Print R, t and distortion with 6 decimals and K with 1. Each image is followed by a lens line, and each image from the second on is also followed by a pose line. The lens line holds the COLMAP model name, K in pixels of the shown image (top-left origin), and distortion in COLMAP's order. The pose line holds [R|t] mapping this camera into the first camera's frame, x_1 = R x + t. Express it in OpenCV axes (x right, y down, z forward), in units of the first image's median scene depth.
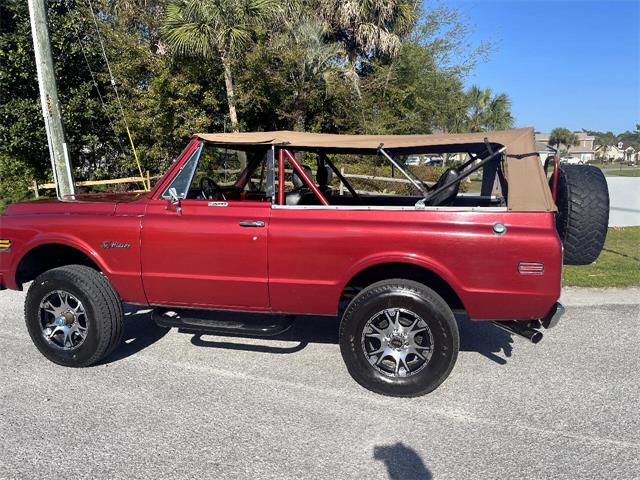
lens RADIAL K [[484.4, 0, 323.5], [0, 484.4, 240.5], [0, 0, 1]] dist [0.056689, -0.074800]
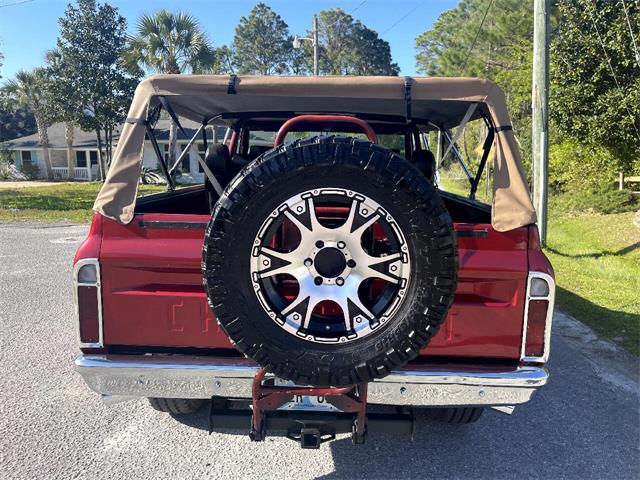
lens RADIAL K [[484.1, 0, 324.3], [0, 484.1, 232.5], [0, 0, 1]] dist [0.070995, -0.102812]
pose [[0.190319, 0.154195, -0.969537, 0.329123], [-0.159155, 0.979370, 0.124517, -0.045251], [0.968735, 0.130609, 0.210933, 0.333170]]
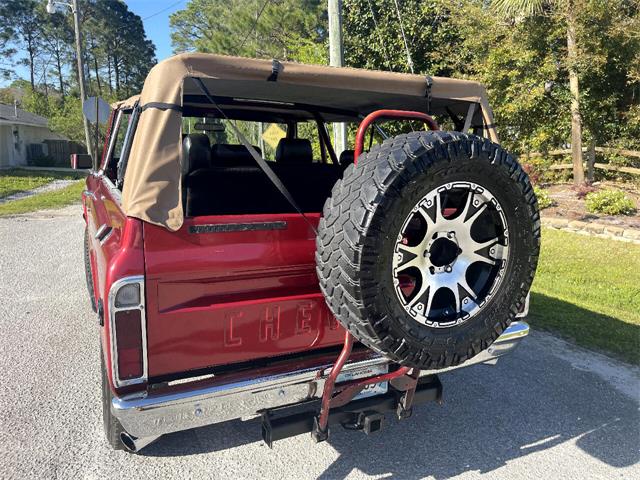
lens RADIAL K [[482.6, 0, 324.1], [0, 482.6, 236.5], [0, 0, 1]] dist [0.081051, -0.114110]
pose [[0.623440, 0.157018, -0.765943, 0.284996], [-0.137525, 0.986377, 0.090268, -0.032468], [0.769682, 0.049059, 0.636540, 0.240426]]
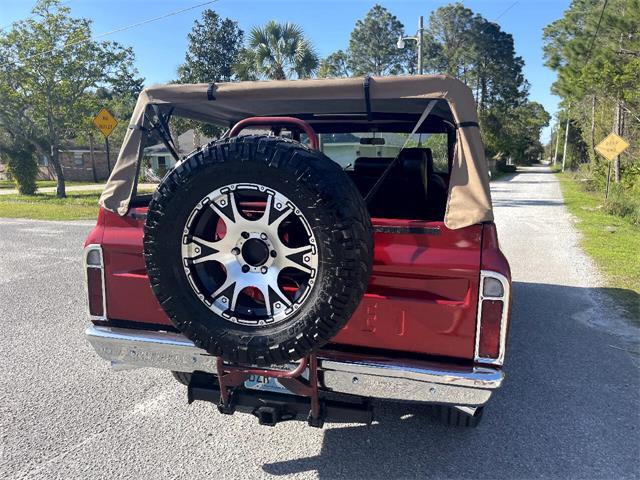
lens RADIAL K [[483.3, 0, 324.9], [0, 483.3, 240.4], [0, 0, 1]] dist [0.071401, -0.099661]
pose [[-0.043048, 0.167335, -0.984960, 0.344394], [-0.149920, 0.973629, 0.171962, -0.052960], [0.987761, 0.155068, -0.016826, 0.390545]]
